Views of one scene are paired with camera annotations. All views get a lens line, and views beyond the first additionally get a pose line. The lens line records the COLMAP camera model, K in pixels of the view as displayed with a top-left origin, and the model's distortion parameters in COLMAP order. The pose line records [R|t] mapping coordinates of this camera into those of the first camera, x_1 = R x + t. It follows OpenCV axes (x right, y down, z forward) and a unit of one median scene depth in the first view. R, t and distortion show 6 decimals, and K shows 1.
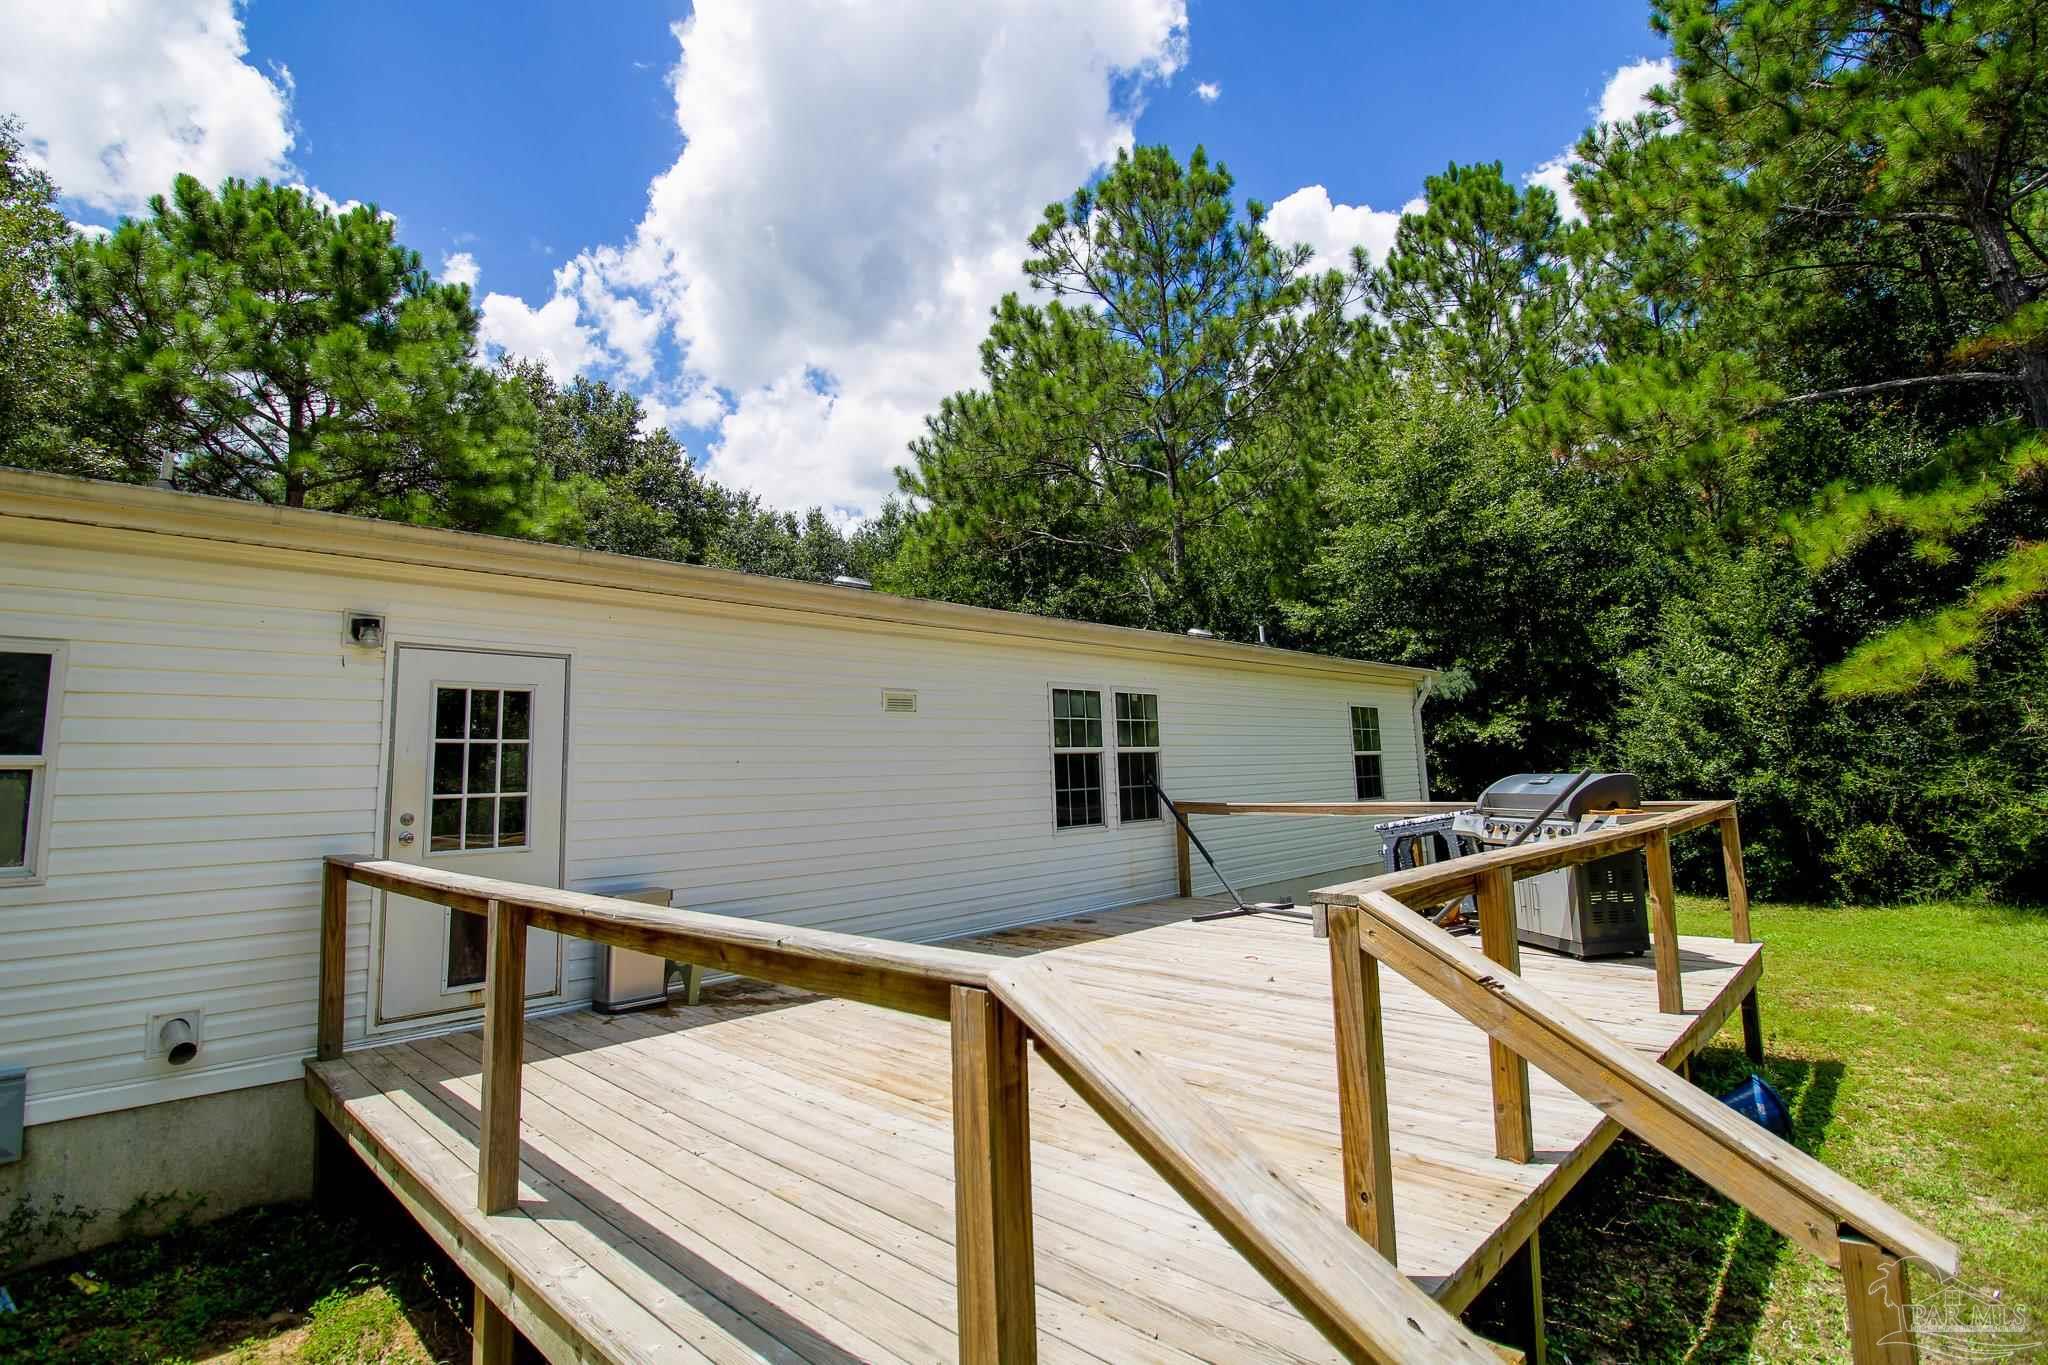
lens RADIAL K [[951.0, 0, 1023.8], [0, 951.0, 645.0], [0, 0, 1]] dist [-0.014448, -0.007241]
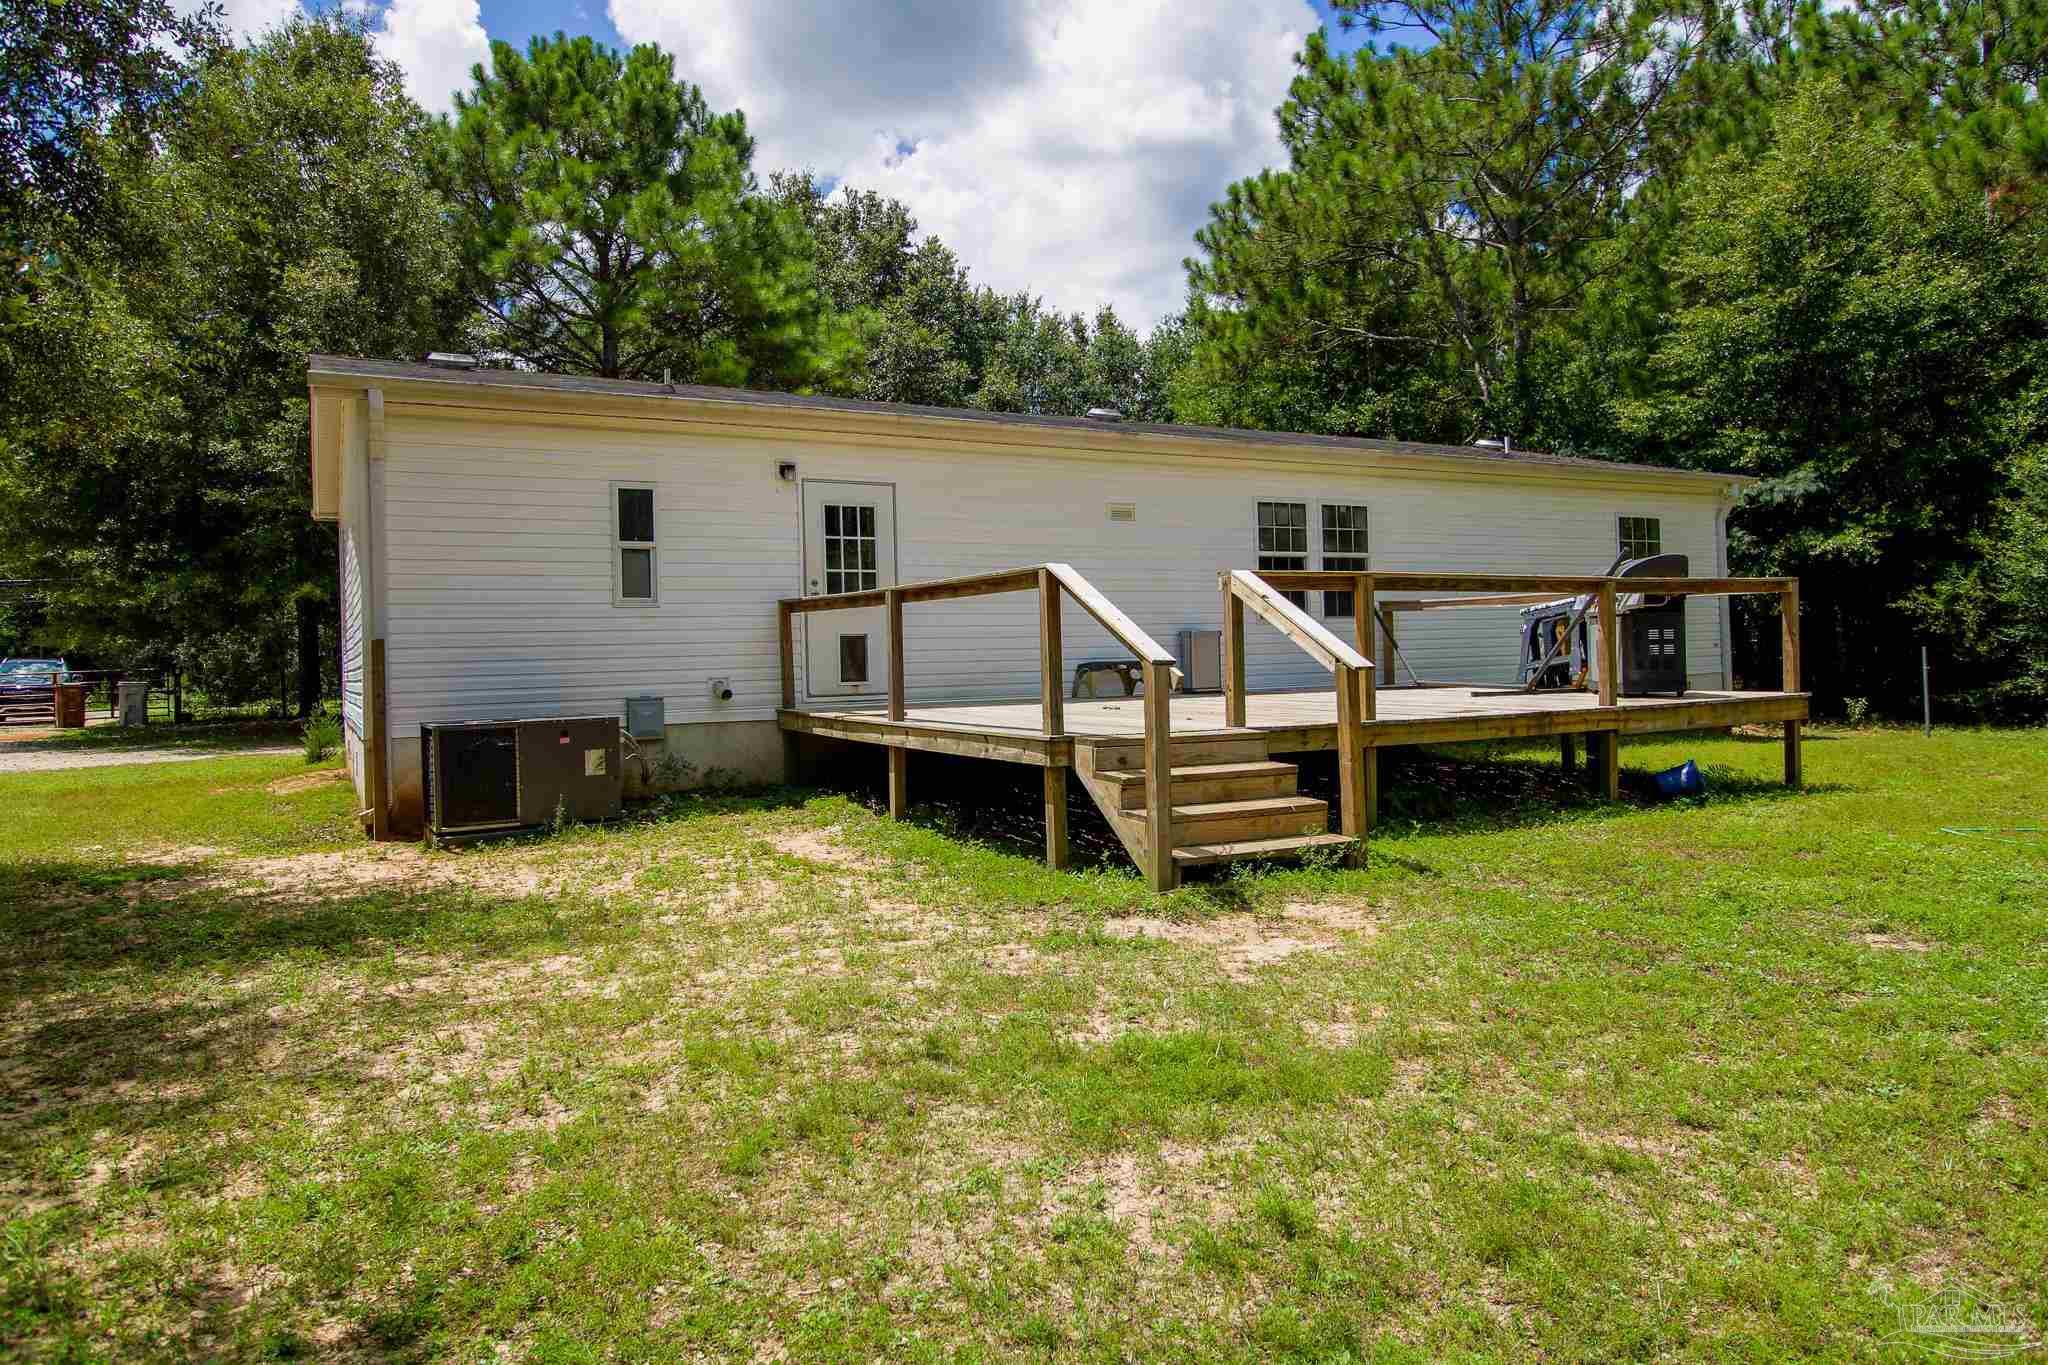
lens RADIAL K [[1309.7, 0, 1022.5], [0, 1309.7, 679.8], [0, 0, 1]] dist [0.004947, -0.007045]
pose [[0.954254, 0.014994, -0.298621, 0.114149], [0.033326, 0.987185, 0.156060, 0.000051], [0.297134, -0.158873, 0.941526, -0.314883]]
